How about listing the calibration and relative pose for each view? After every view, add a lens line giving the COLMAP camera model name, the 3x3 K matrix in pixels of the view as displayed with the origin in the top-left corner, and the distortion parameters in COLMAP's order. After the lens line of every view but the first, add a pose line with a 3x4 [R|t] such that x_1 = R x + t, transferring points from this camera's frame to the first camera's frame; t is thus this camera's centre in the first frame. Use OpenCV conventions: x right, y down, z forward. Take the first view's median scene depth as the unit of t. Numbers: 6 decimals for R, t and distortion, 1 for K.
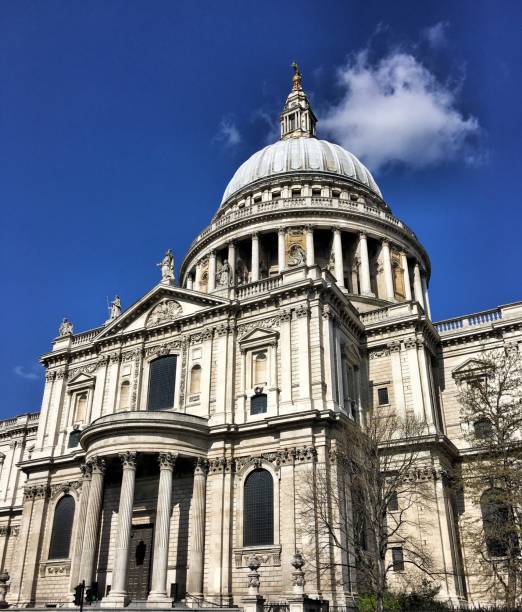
lens RADIAL K [[599.1, 0, 270.3], [0, 599.1, 332.4], [0, 0, 1]] dist [0.028219, 0.000000]
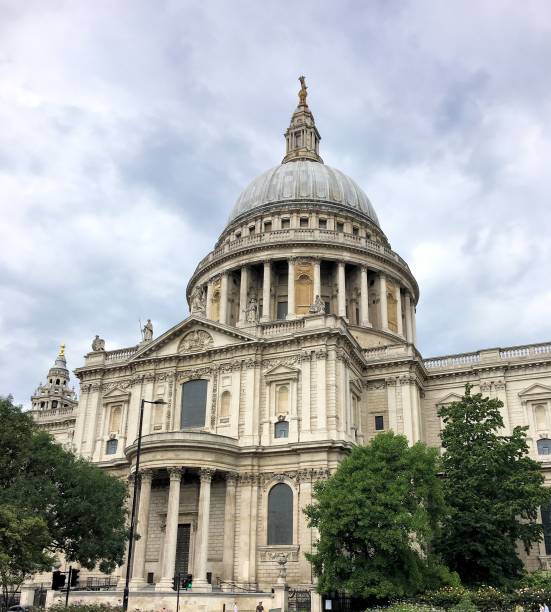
lens RADIAL K [[637.7, 0, 289.3], [0, 637.7, 351.0], [0, 0, 1]] dist [0.028007, 0.000000]
pose [[0.994311, 0.051215, 0.093400, -0.119872], [-0.057852, 0.995883, 0.069791, -0.117198], [-0.089441, -0.074797, 0.993180, -0.244055]]
